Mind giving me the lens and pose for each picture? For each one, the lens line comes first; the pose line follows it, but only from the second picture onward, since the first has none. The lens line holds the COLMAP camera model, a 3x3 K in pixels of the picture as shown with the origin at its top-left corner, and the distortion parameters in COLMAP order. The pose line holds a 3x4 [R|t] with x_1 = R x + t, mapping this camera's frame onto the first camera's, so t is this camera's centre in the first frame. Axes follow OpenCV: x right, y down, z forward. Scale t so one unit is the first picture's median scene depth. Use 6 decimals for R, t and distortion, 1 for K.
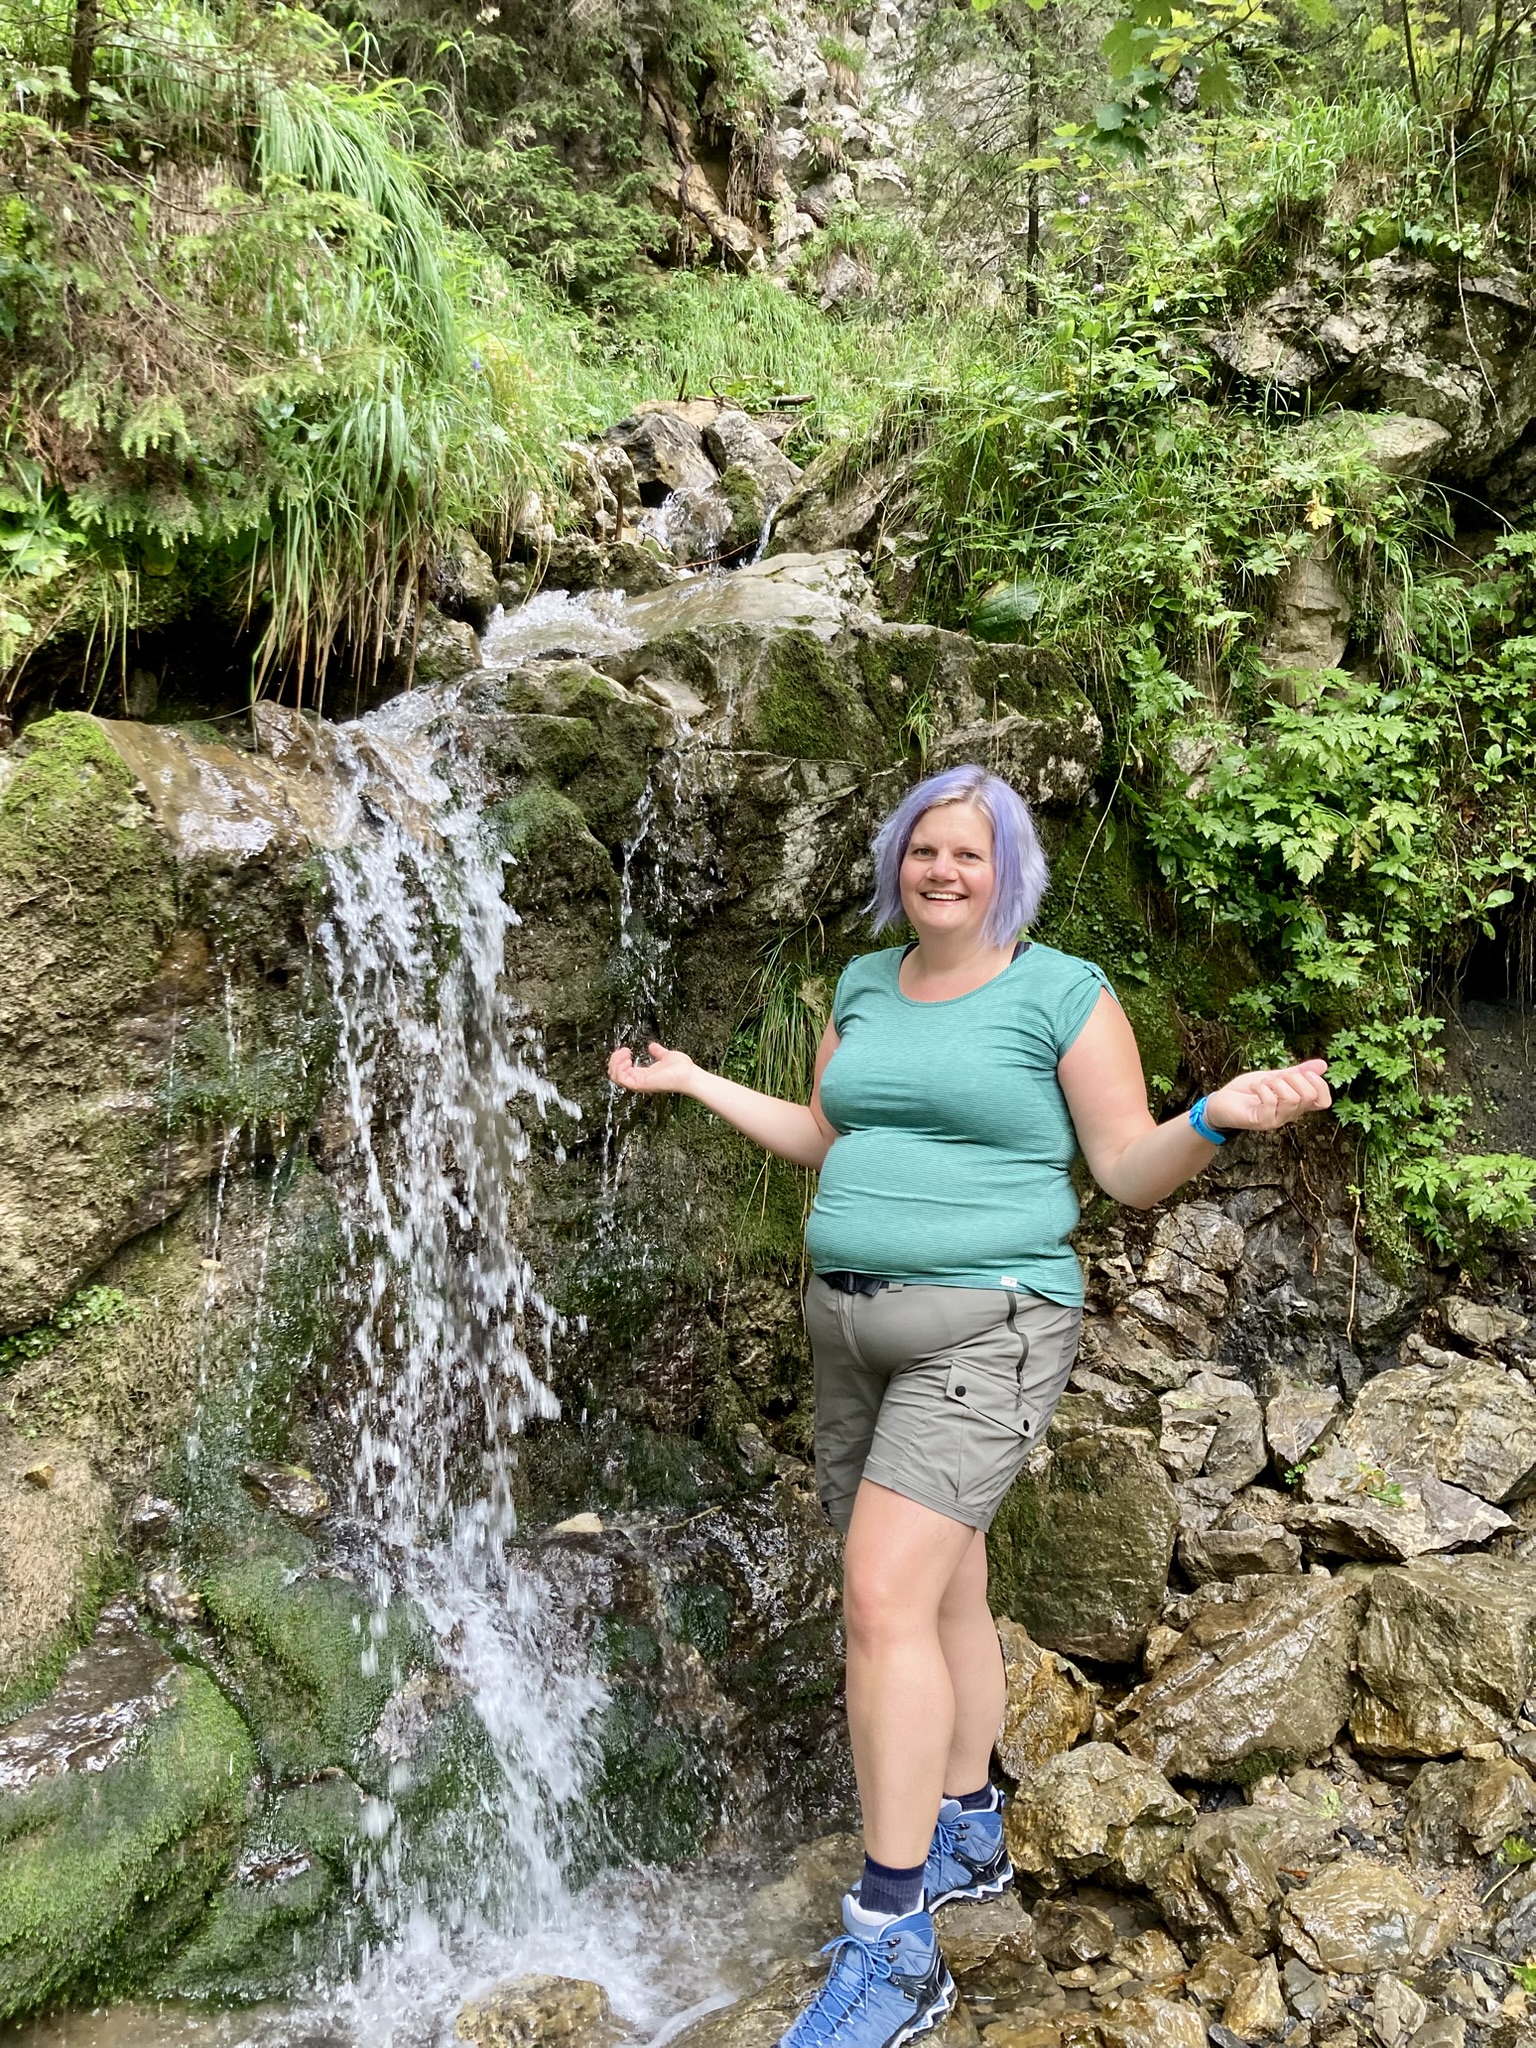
lens RADIAL K [[1649.8, 0, 772.2], [0, 1649.8, 992.3], [0, 0, 1]] dist [0.023207, -0.007120]
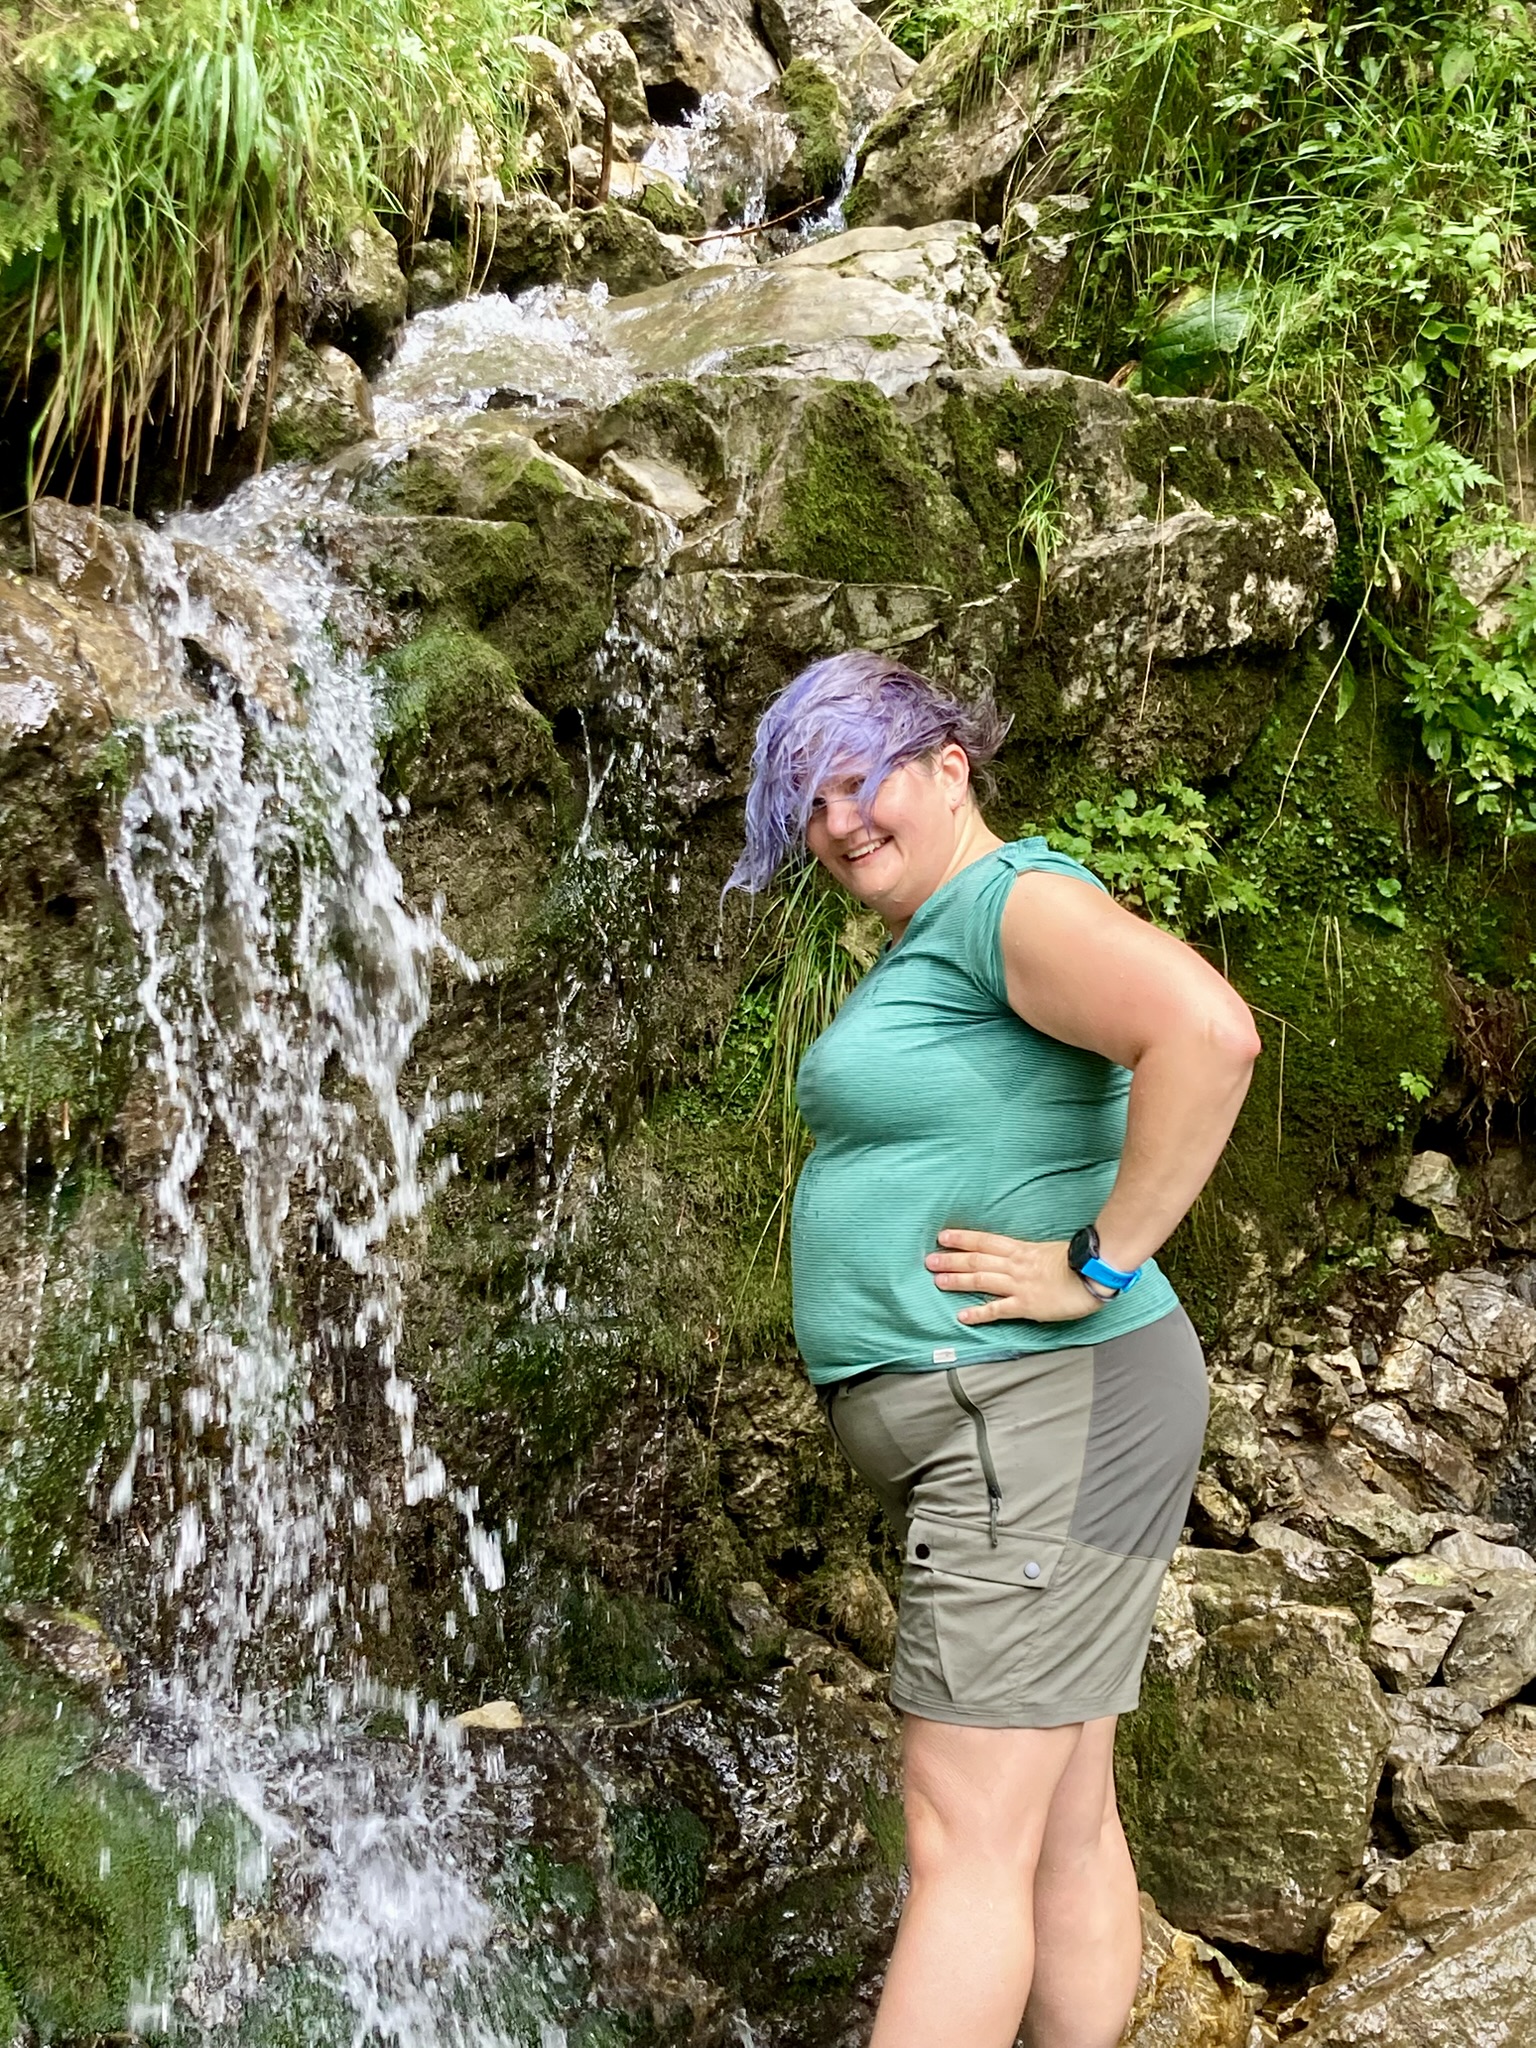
lens RADIAL K [[2862.6, 0, 759.7], [0, 2862.6, 975.6], [0, 0, 1]] dist [0.070818, -0.183561]
pose [[0.998524, 0.021929, -0.049688, 0.041767], [-0.020475, 0.999353, 0.029580, -0.017734], [0.050304, -0.028519, 0.998327, -0.147227]]
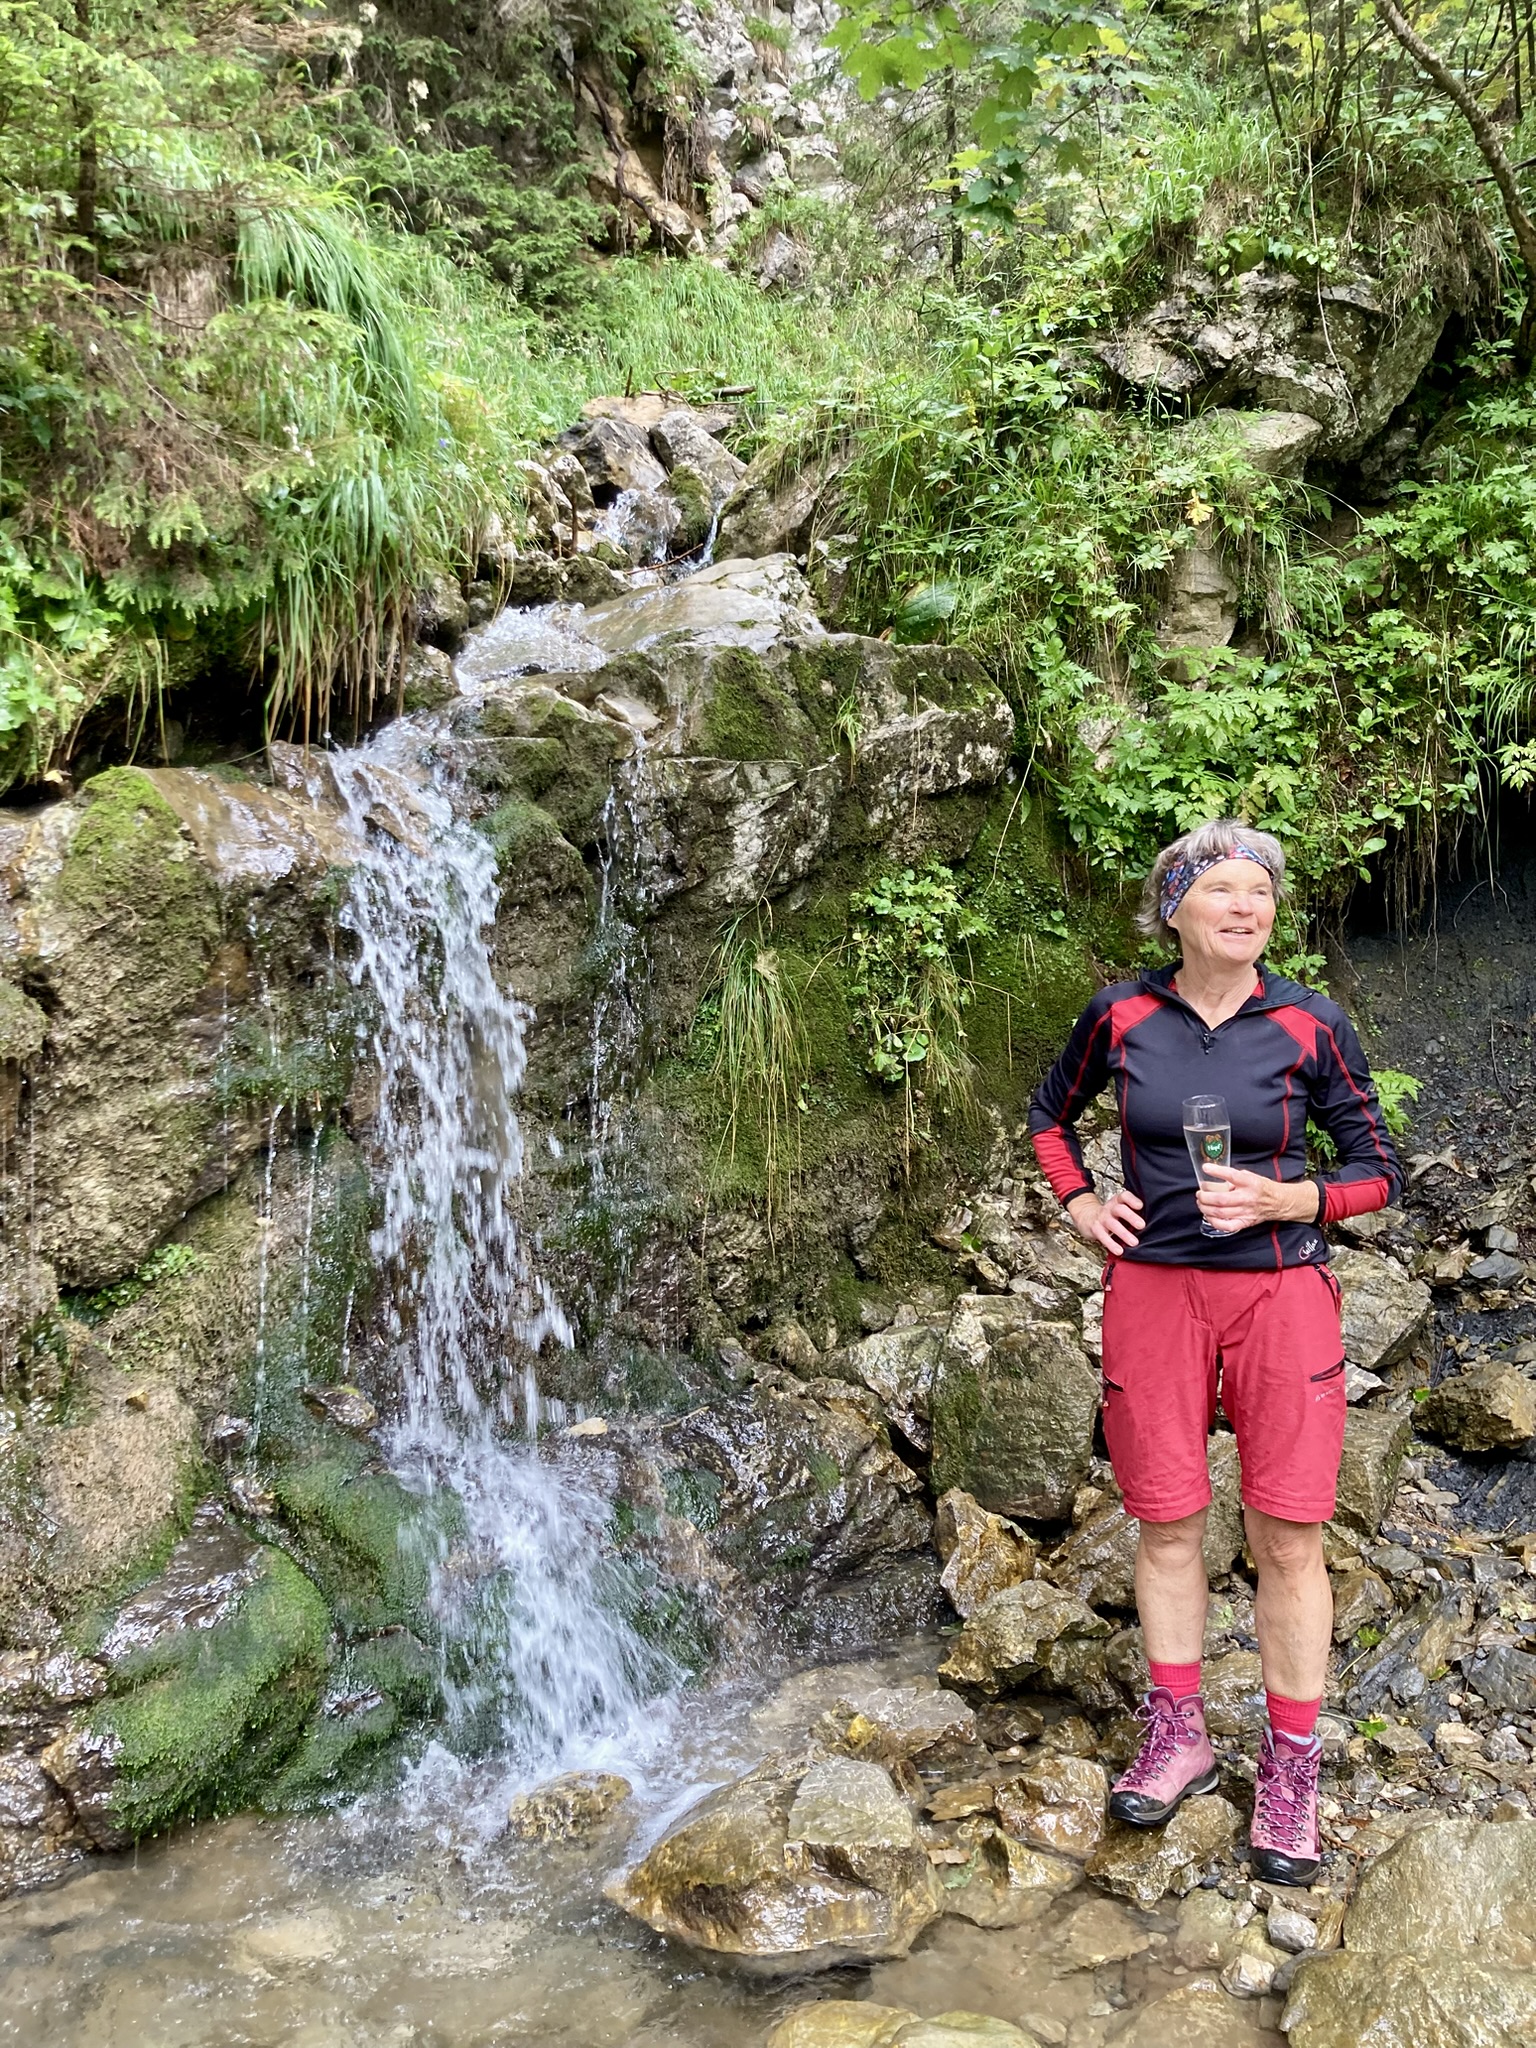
lens RADIAL K [[1668.1, 0, 792.4], [0, 1668.1, 994.9], [0, 0, 1]] dist [0.073105, -0.126180]
pose [[0.998409, -0.053308, 0.018351, 0.020713], [0.052797, 0.998233, 0.027265, -0.009030], [-0.019772, -0.026253, 0.999460, -0.166393]]
